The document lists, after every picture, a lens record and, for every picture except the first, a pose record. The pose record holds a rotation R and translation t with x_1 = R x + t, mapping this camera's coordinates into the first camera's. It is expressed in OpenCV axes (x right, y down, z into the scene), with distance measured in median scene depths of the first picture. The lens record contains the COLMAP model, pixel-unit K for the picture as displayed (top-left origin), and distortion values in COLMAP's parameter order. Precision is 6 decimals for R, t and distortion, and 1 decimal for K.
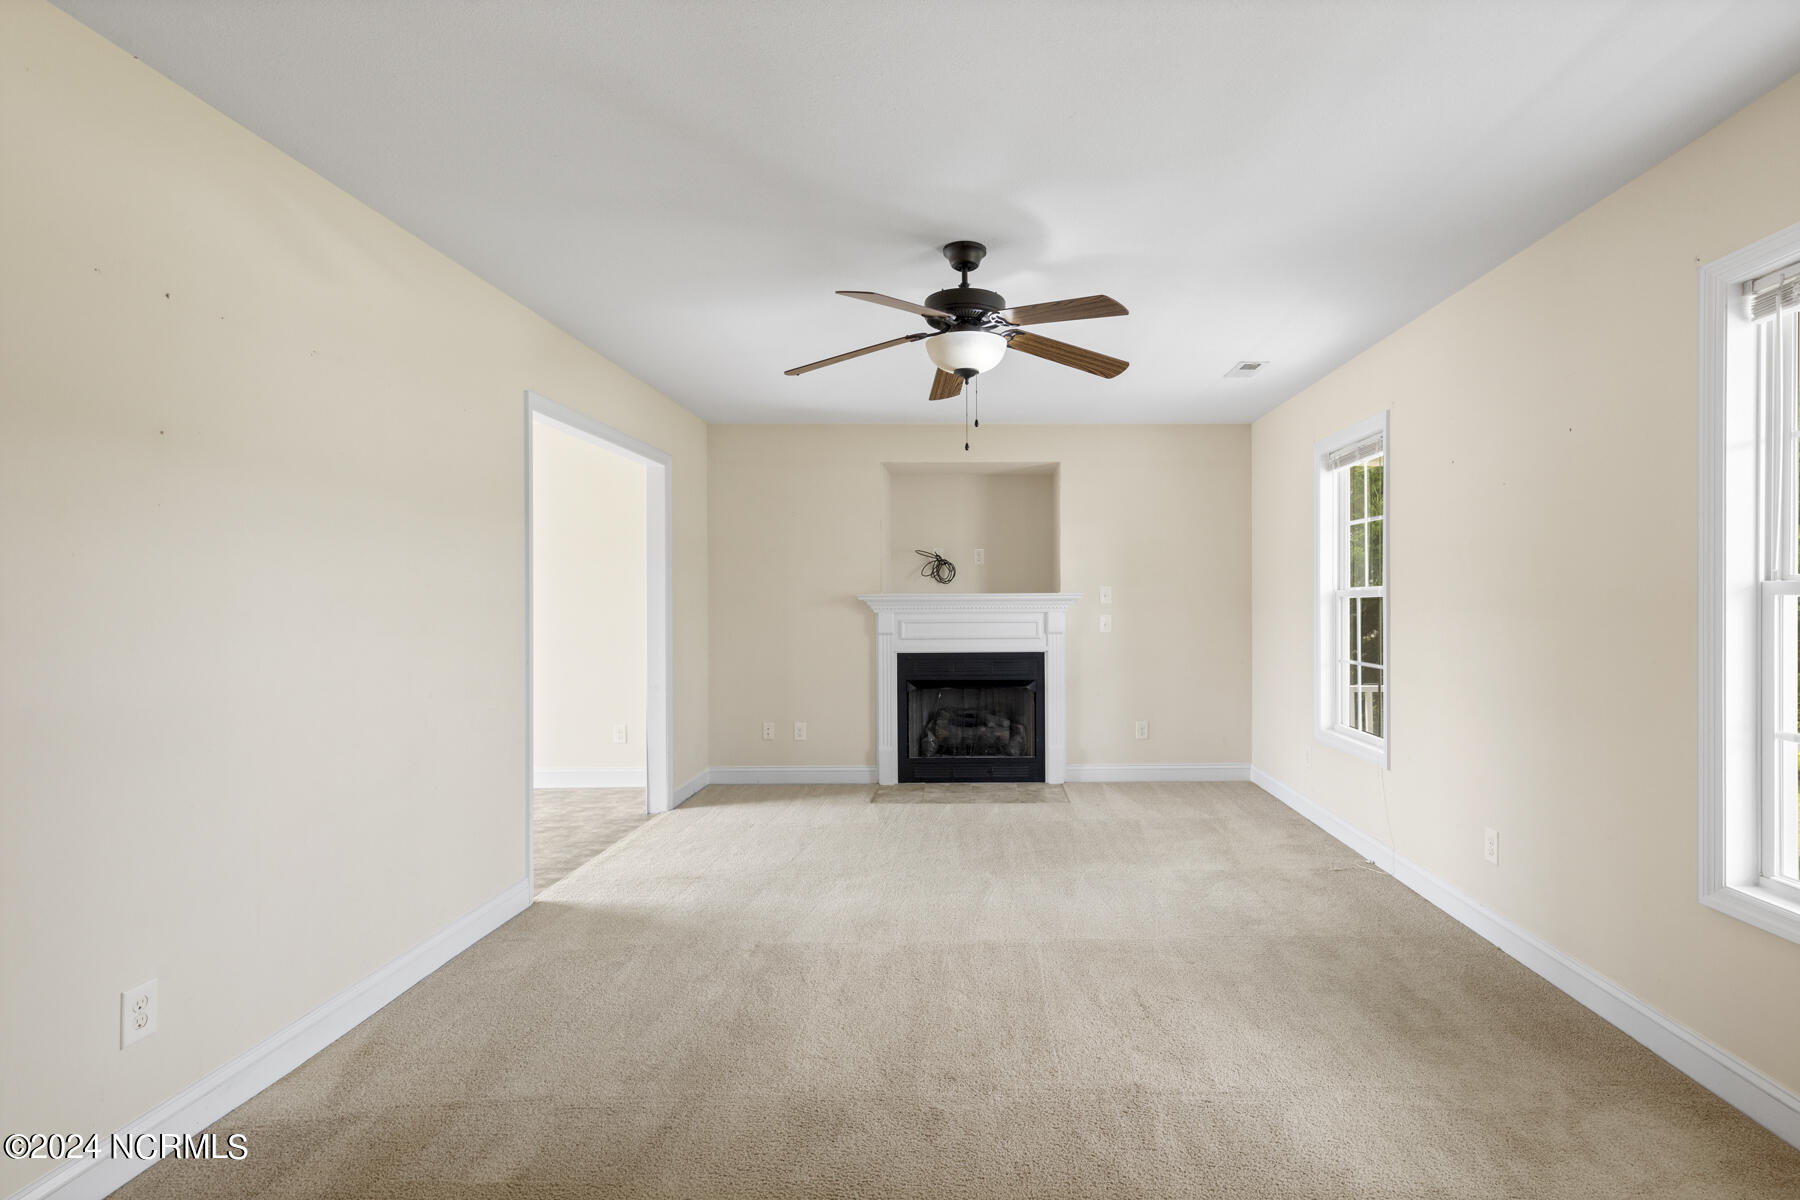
lens RADIAL K [[837.4, 0, 900.3], [0, 837.4, 606.9], [0, 0, 1]] dist [0.005561, 0.000218]
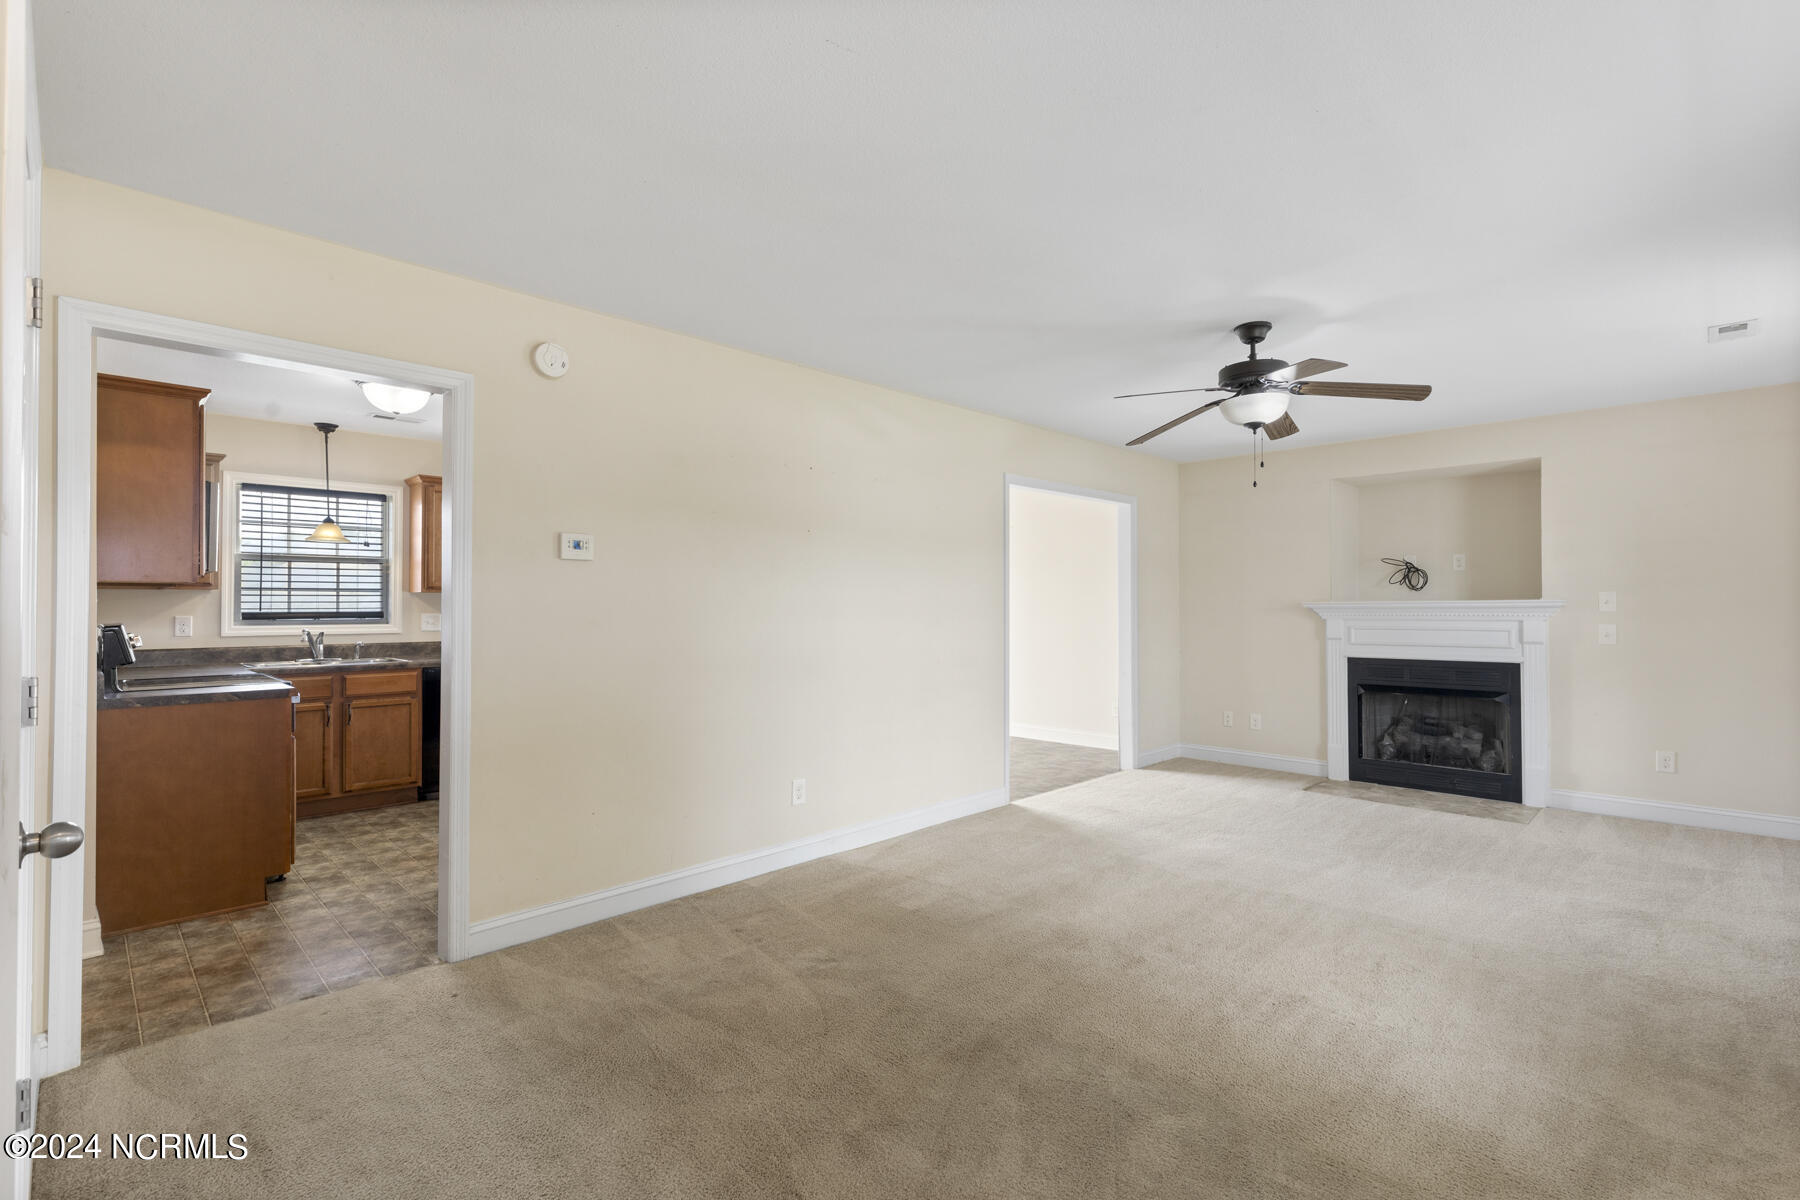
lens RADIAL K [[837.4, 0, 901.3], [0, 837.4, 600.0], [0, 0, 1]] dist [0.005561, 0.000218]
pose [[0.694312, -0.004898, -0.719657, 0.370753], [-0.006481, 0.999894, -0.013058, 0.000179], [0.719645, 0.013731, 0.694207, -0.147083]]
